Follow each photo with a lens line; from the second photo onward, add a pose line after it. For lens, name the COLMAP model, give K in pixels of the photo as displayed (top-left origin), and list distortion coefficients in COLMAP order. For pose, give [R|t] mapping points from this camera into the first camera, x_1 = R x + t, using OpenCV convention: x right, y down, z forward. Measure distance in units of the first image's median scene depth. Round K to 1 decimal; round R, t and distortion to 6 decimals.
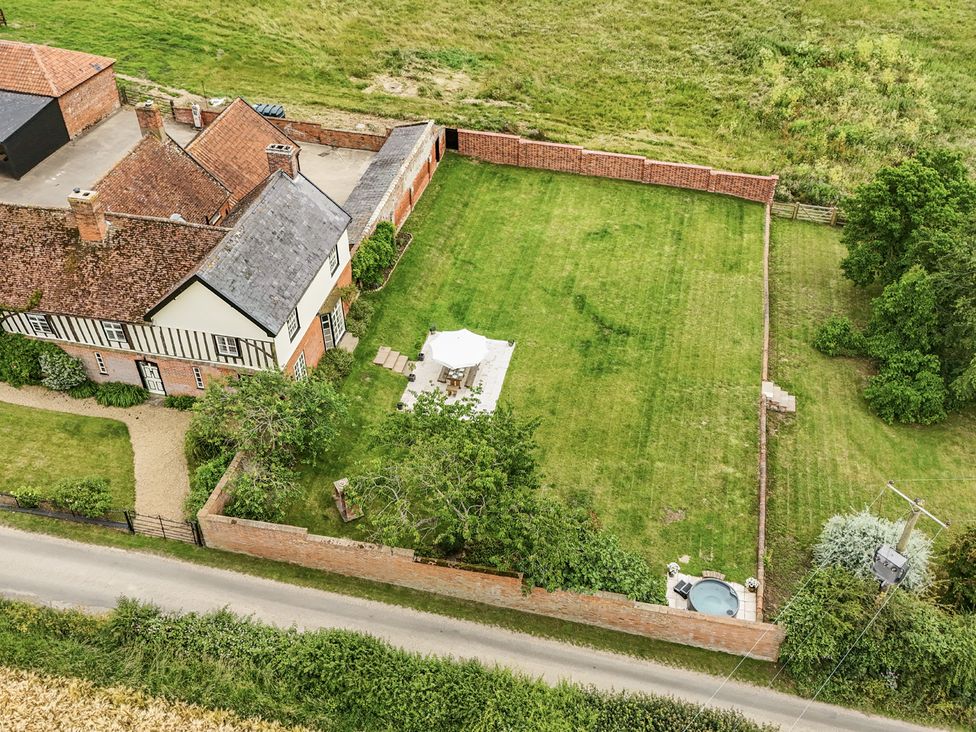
lens RADIAL K [[1025.0, 0, 486.3], [0, 1025.0, 358.5], [0, 0, 1]] dist [0.046861, 0.000000]
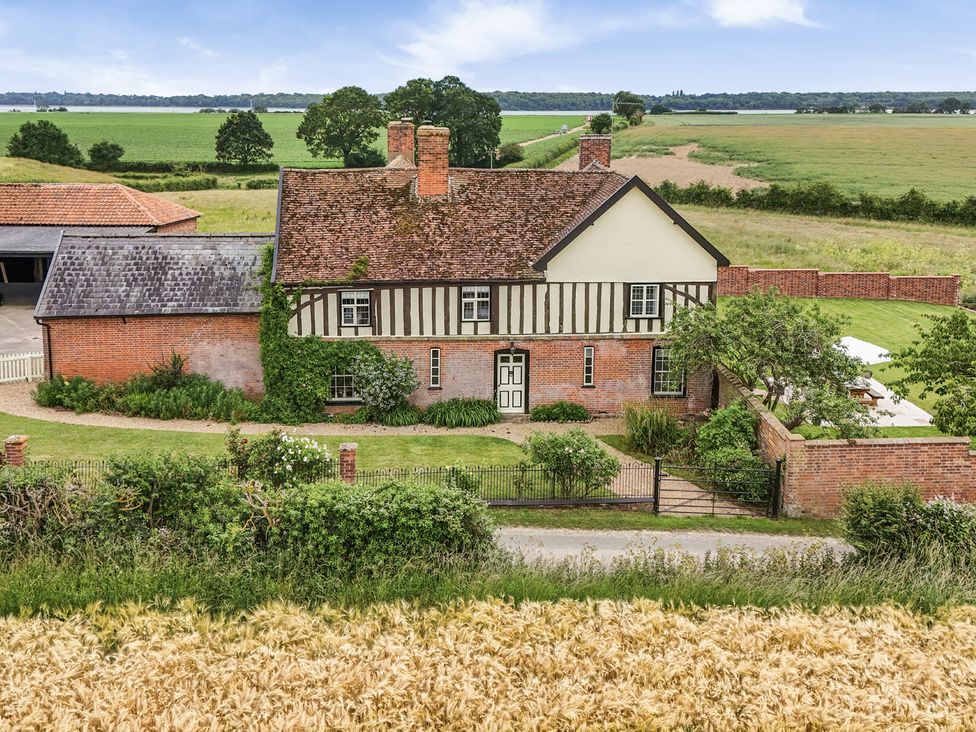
lens RADIAL K [[1025.0, 0, 576.9], [0, 1025.0, 228.4], [0, 0, 1]] dist [0.046861, 0.000000]
pose [[0.962460, -0.026732, 0.270104, -0.482099], [0.157863, 0.864645, -0.476936, 0.275878], [-0.220795, 0.501671, 0.836406, 0.370563]]
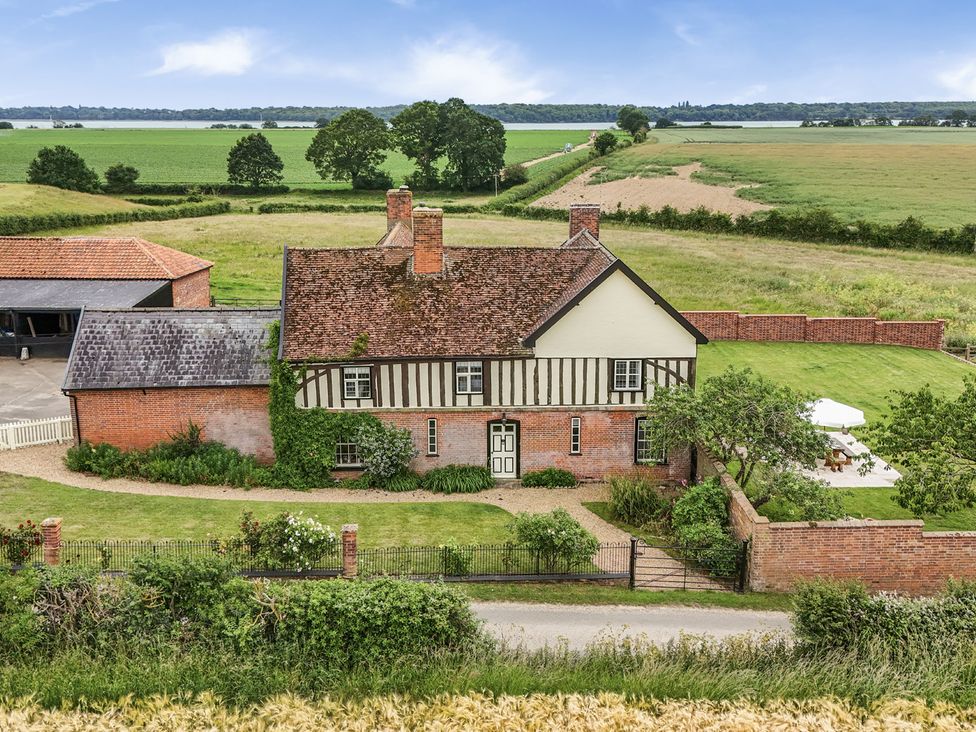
lens RADIAL K [[1025.0, 0, 562.5], [0, 1025.0, 293.0], [0, 0, 1]] dist [0.046861, 0.000000]
pose [[0.969513, -0.051527, 0.239560, -0.470395], [0.149483, 0.899025, -0.411592, 0.236535], [-0.194162, 0.434854, 0.879320, 0.300578]]
